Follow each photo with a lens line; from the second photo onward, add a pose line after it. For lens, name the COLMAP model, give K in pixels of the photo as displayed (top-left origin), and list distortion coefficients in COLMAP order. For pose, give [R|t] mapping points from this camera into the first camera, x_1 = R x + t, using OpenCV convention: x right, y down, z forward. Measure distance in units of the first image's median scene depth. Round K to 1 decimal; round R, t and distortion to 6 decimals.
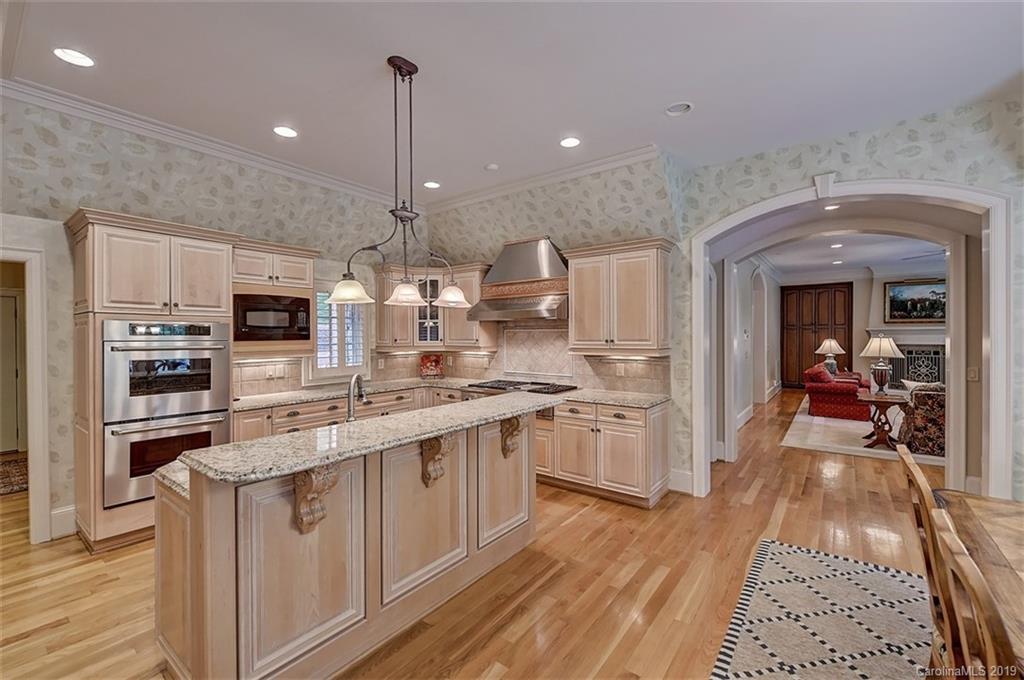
lens RADIAL K [[419.1, 0, 515.8], [0, 419.1, 335.7], [0, 0, 1]] dist [-0.001427, -0.000599]
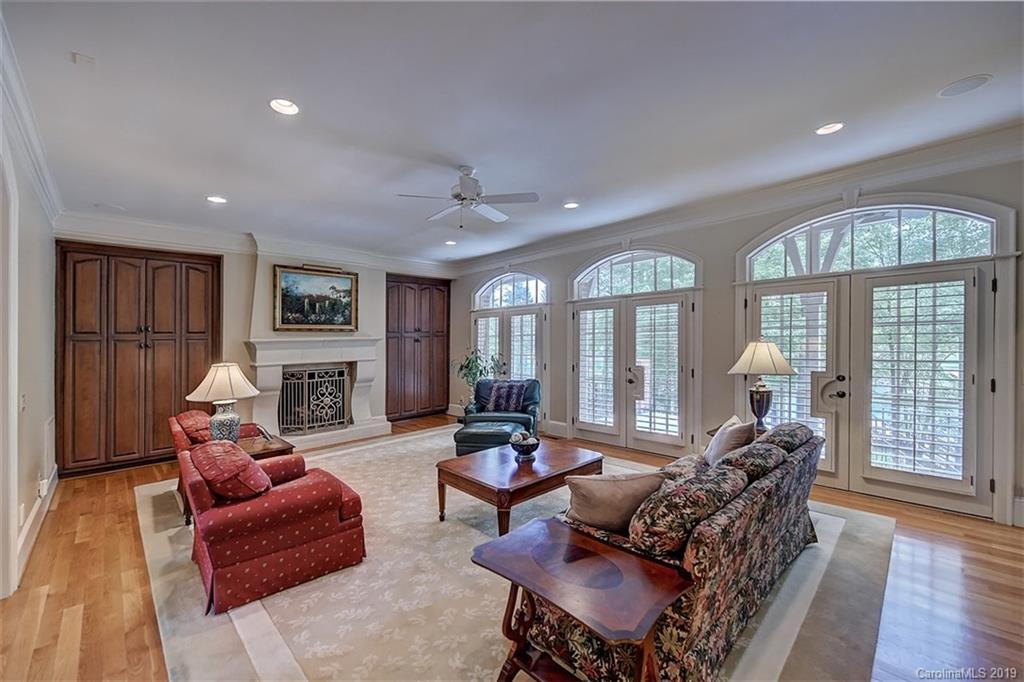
lens RADIAL K [[404.2, 0, 513.9], [0, 404.2, 338.0], [0, 0, 1]] dist [0.003082, 0.000044]
pose [[0.124777, 0.005482, 0.992170, 0.040508], [0.019305, 0.999782, -0.007952, -0.000912], [-0.991997, 0.020146, 0.124644, 0.069649]]
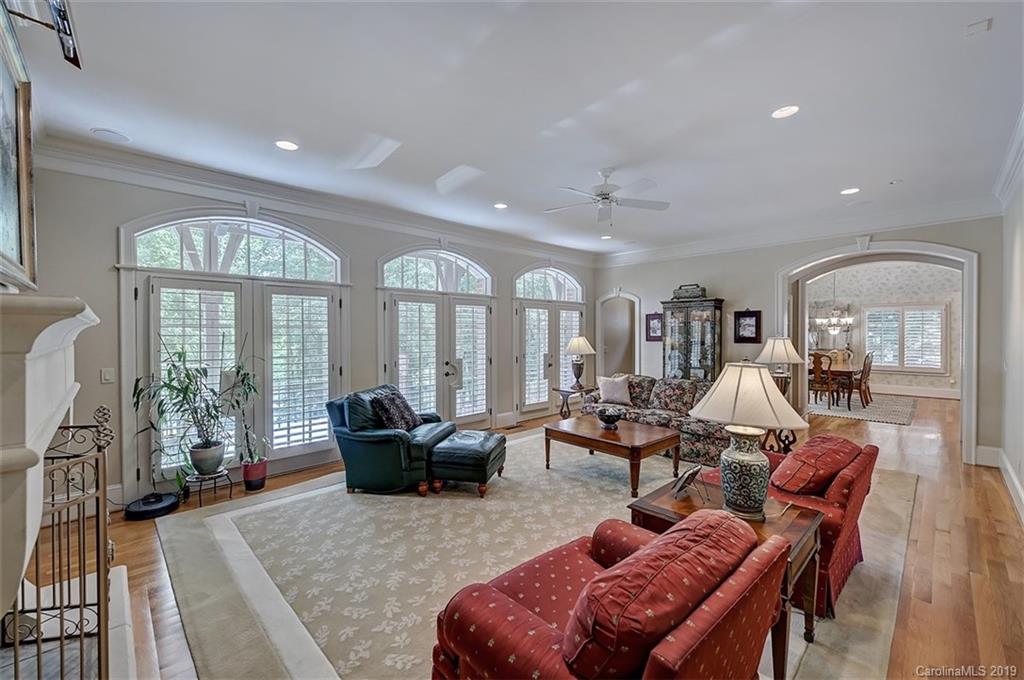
lens RADIAL K [[419.1, 0, 514.1], [0, 419.1, 336.5], [0, 0, 1]] dist [-0.001427, -0.000599]
pose [[-0.988498, 0.003480, 0.151196, 0.115783], [0.004604, 0.999964, 0.007080, -0.001084], [-0.151166, 0.007695, -0.988478, 0.167329]]
